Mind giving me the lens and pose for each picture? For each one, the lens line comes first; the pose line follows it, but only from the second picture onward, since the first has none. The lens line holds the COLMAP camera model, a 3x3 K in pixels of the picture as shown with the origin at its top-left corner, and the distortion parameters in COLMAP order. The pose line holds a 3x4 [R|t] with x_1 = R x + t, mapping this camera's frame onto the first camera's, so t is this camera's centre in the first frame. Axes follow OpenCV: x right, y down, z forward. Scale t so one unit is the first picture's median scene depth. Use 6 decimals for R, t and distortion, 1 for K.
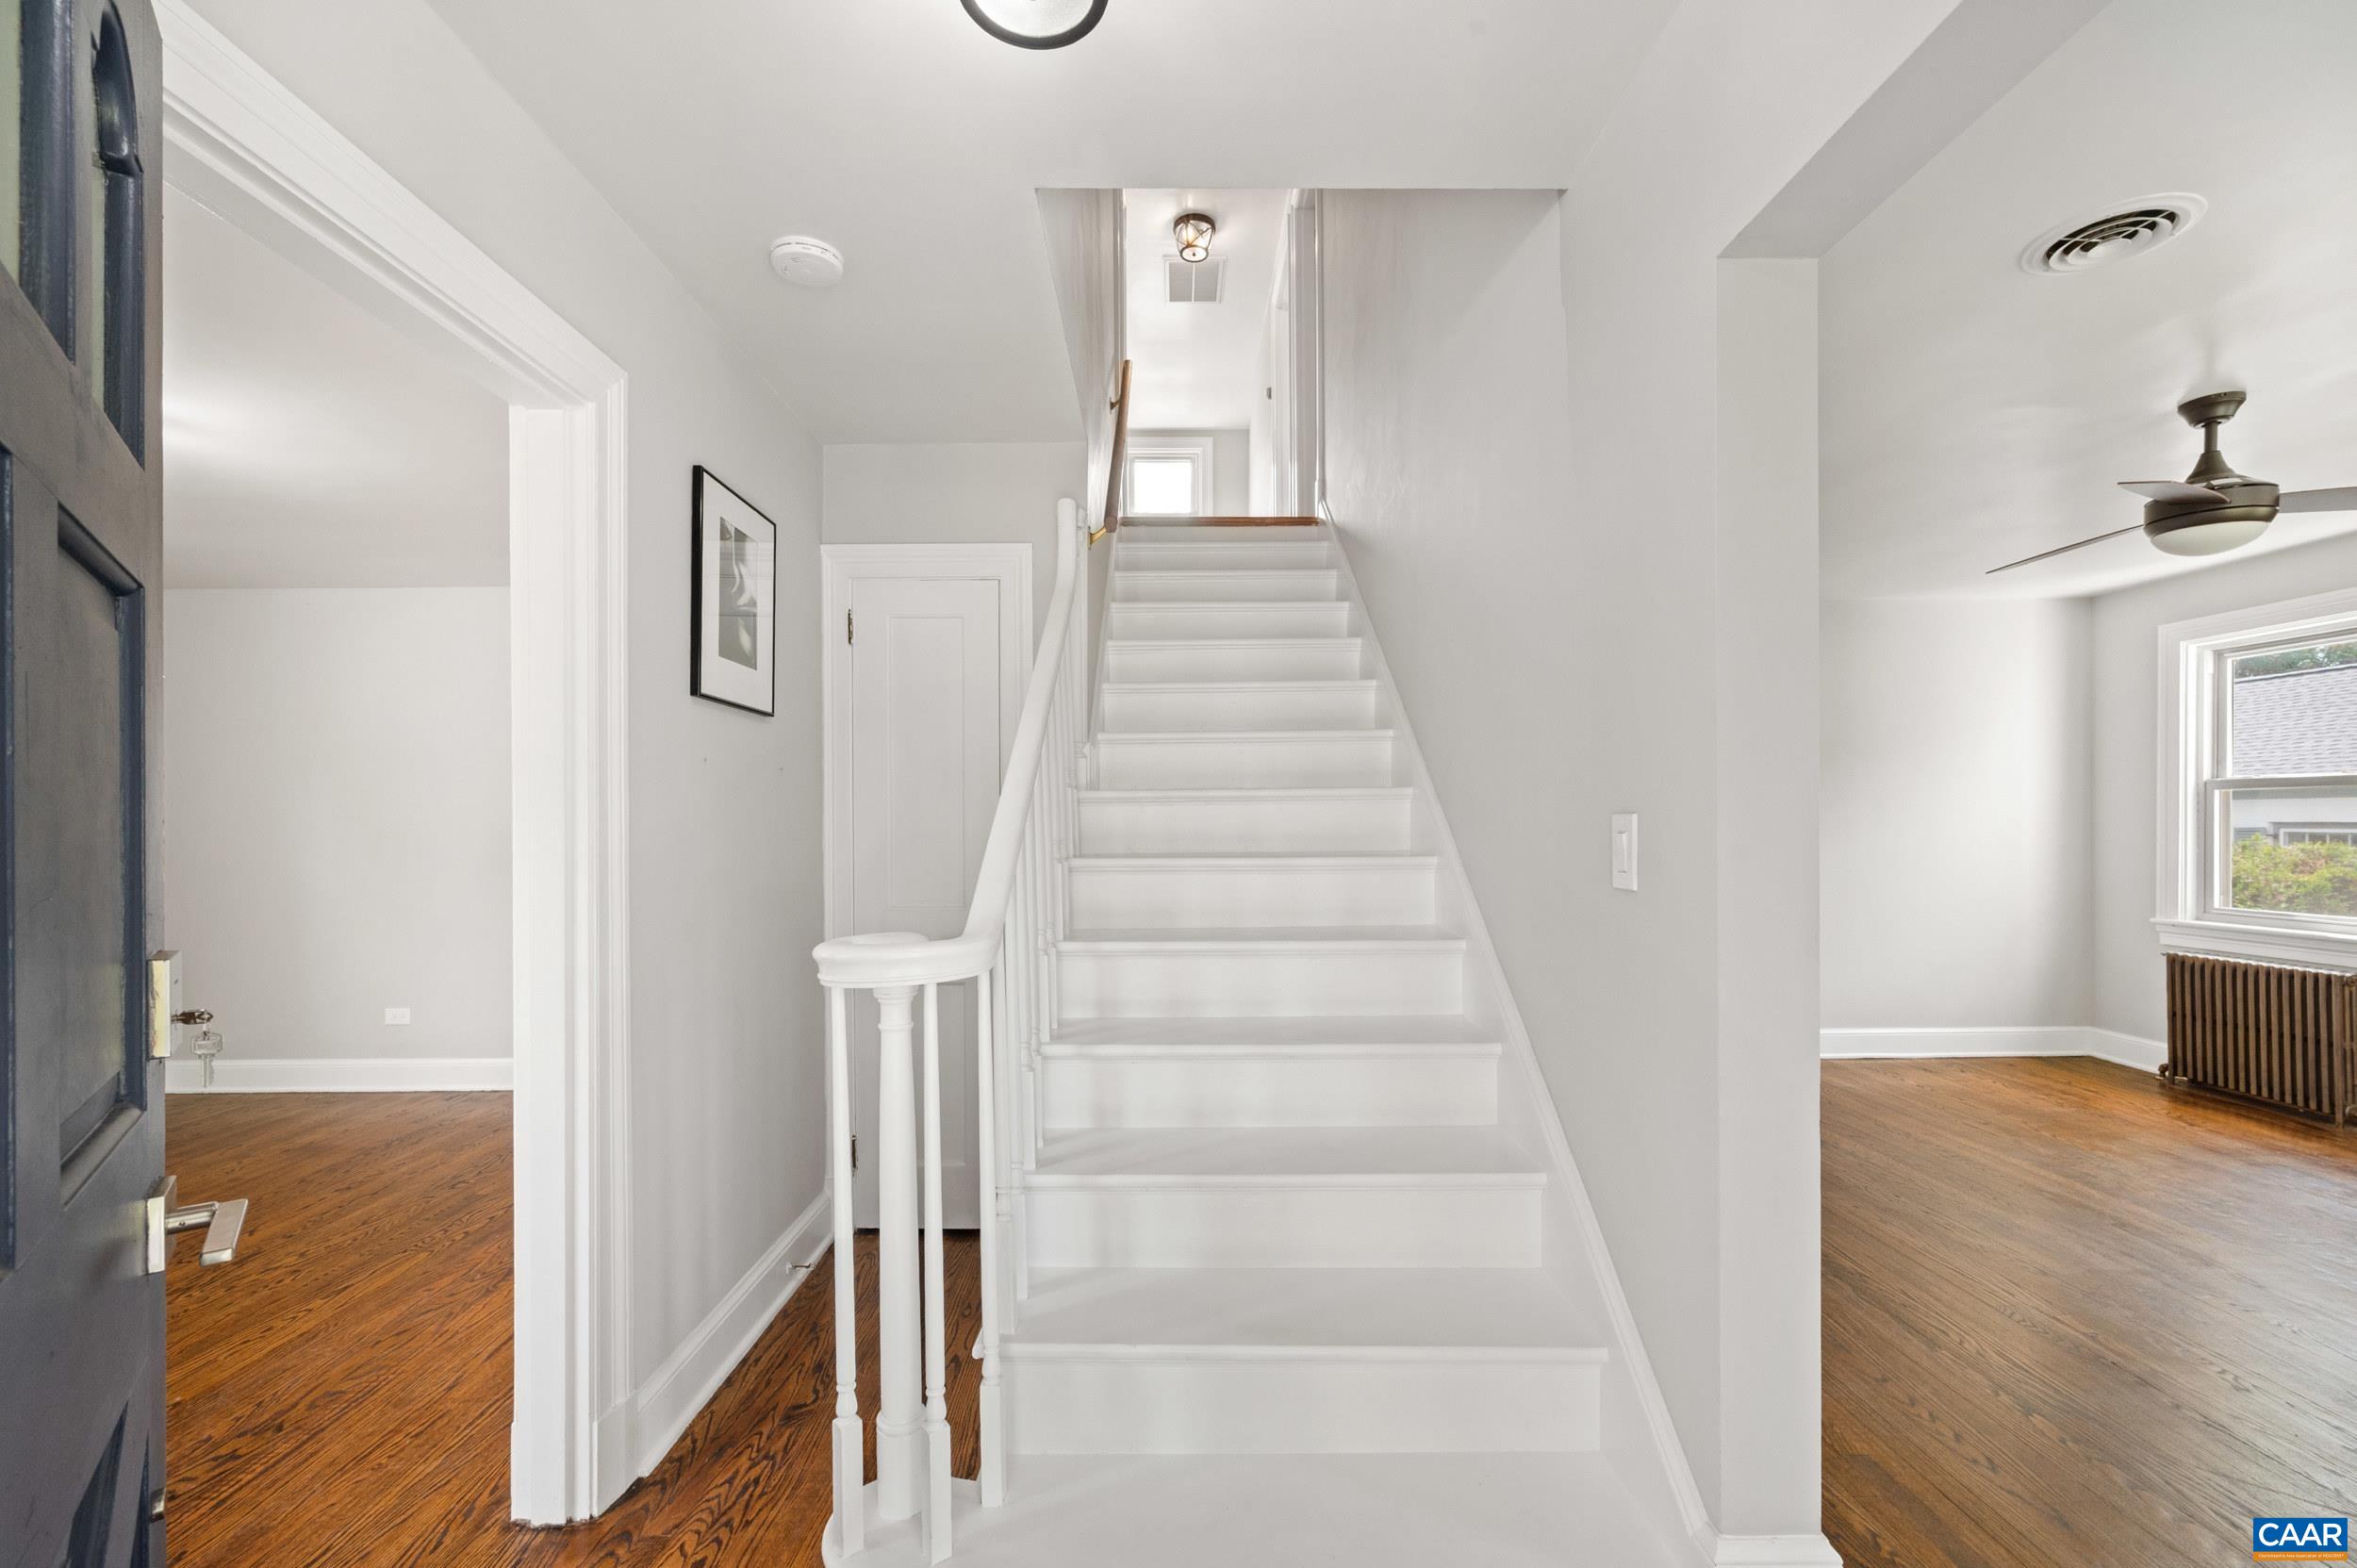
lens RADIAL K [[946.6, 0, 1171.5], [0, 946.6, 815.2], [0, 0, 1]] dist [-0.000909, -0.000064]
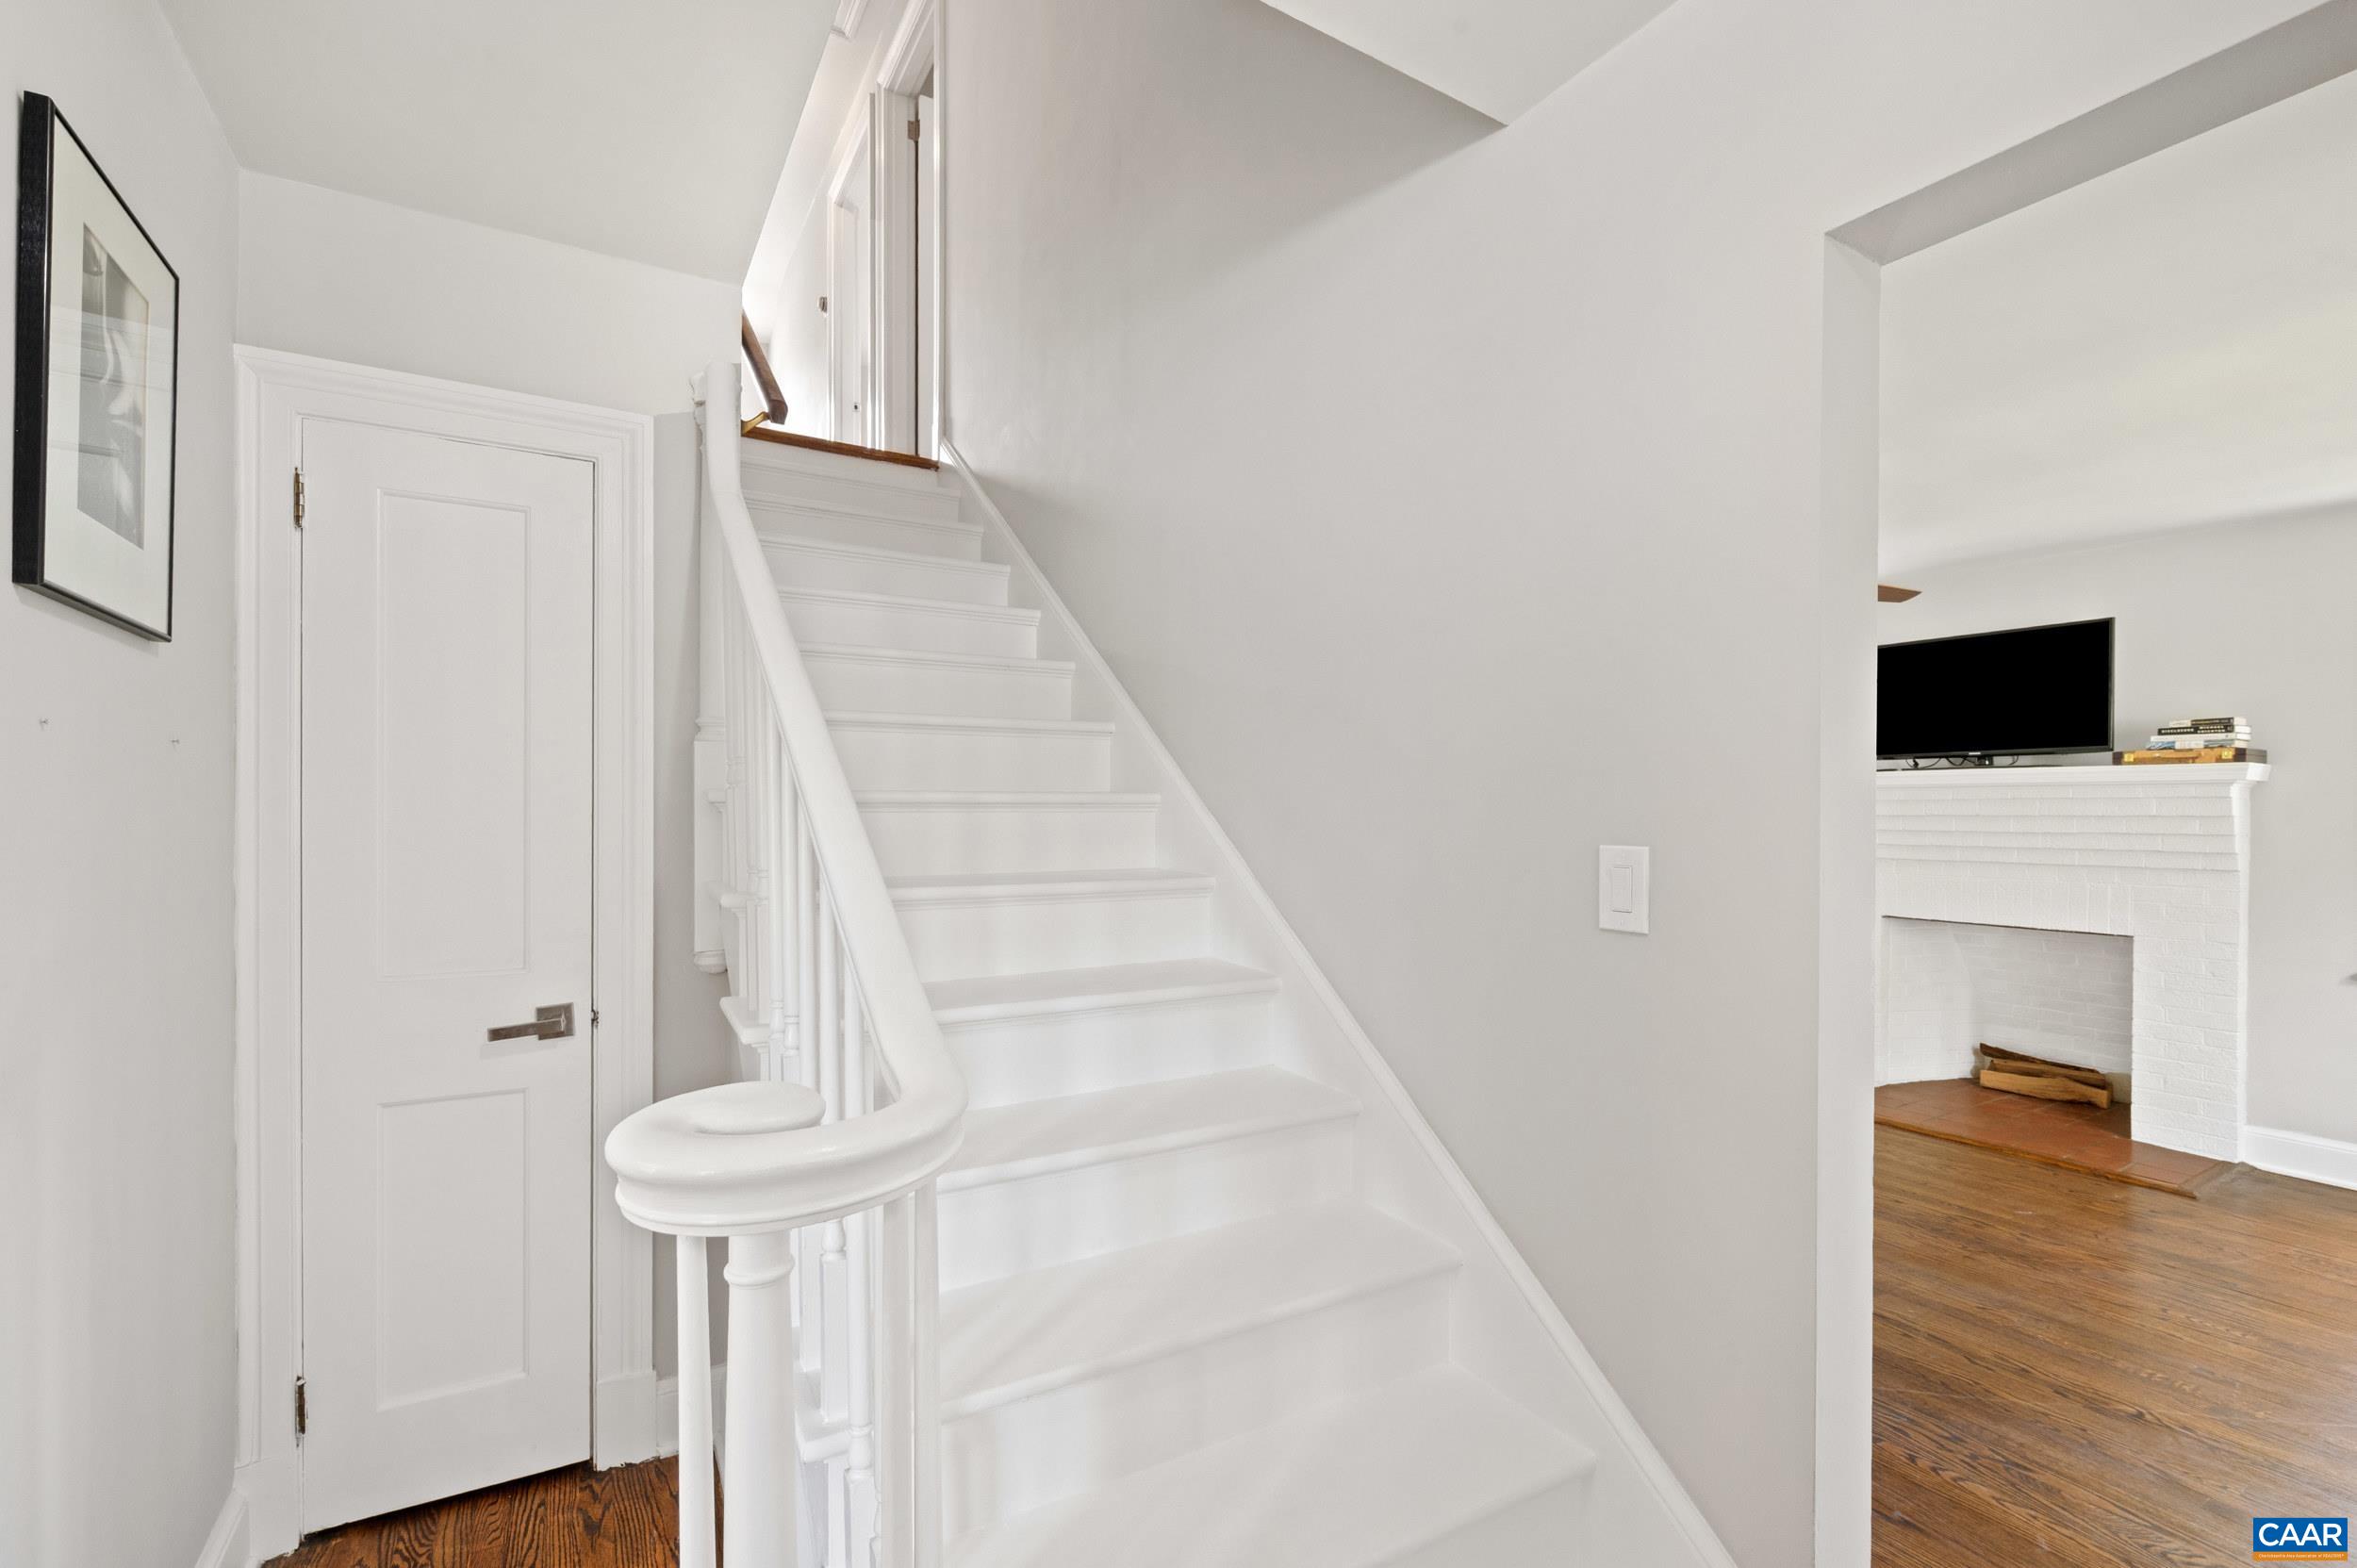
lens RADIAL K [[1013.3, 0, 1166.9], [0, 1013.3, 804.1], [0, 0, 1]] dist [0.003133, 0.000077]
pose [[0.868789, 0.012587, 0.495022, -0.213206], [-0.012078, 0.999918, -0.004226, -0.017838], [-0.495035, -0.002307, 0.868870, 0.229407]]
